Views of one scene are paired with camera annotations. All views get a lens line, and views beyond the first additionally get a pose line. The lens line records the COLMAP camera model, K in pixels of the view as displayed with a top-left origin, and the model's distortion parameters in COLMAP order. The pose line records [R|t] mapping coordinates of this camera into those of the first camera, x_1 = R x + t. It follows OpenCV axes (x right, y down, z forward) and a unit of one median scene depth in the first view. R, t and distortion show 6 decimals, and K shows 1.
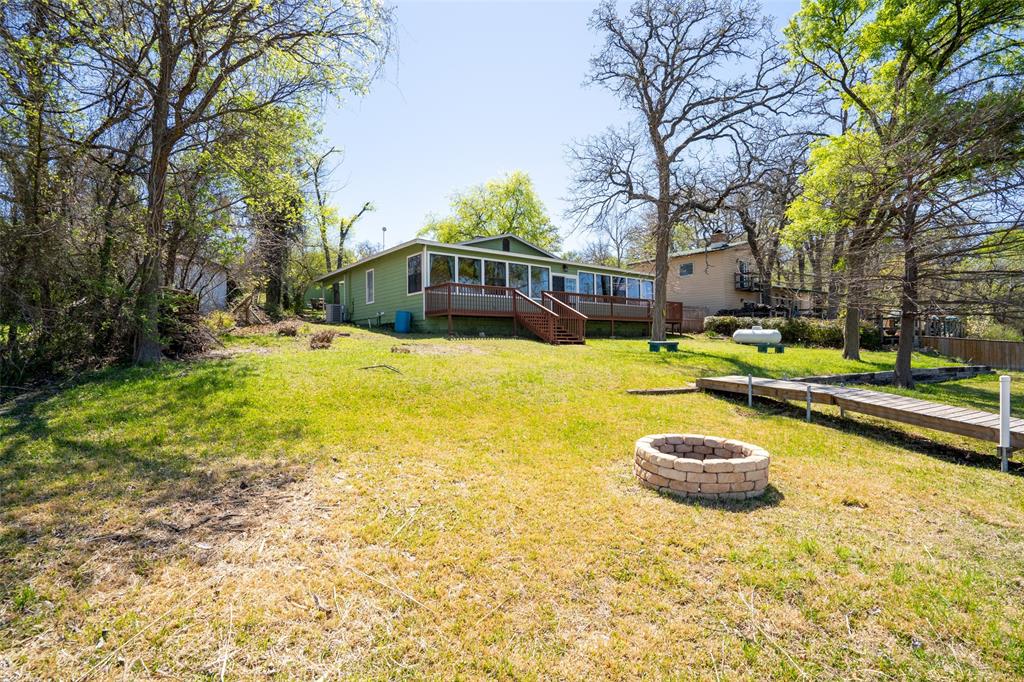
lens RADIAL K [[477.2, 0, 512.0], [0, 477.2, 341.0], [0, 0, 1]] dist [-0.021697, 0.000306]
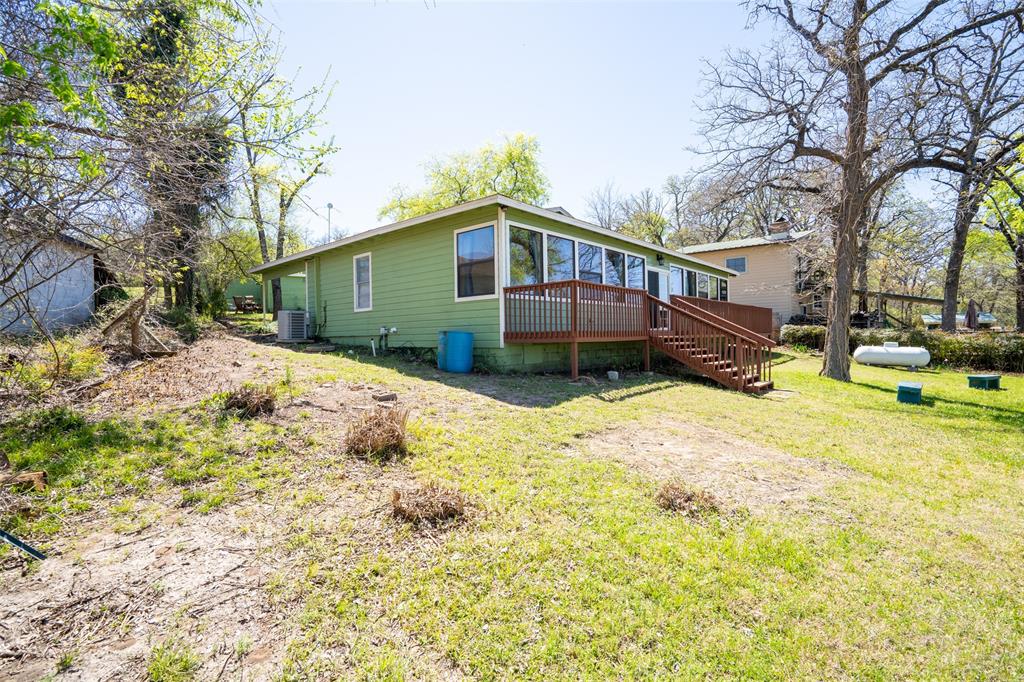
lens RADIAL K [[477.2, 0, 512.0], [0, 477.2, 341.0], [0, 0, 1]] dist [-0.021697, 0.000306]
pose [[0.985839, -0.005646, 0.167602, -0.215309], [0.003644, 0.999918, 0.012252, -0.048001], [-0.167658, -0.011467, 0.985779, 0.382478]]
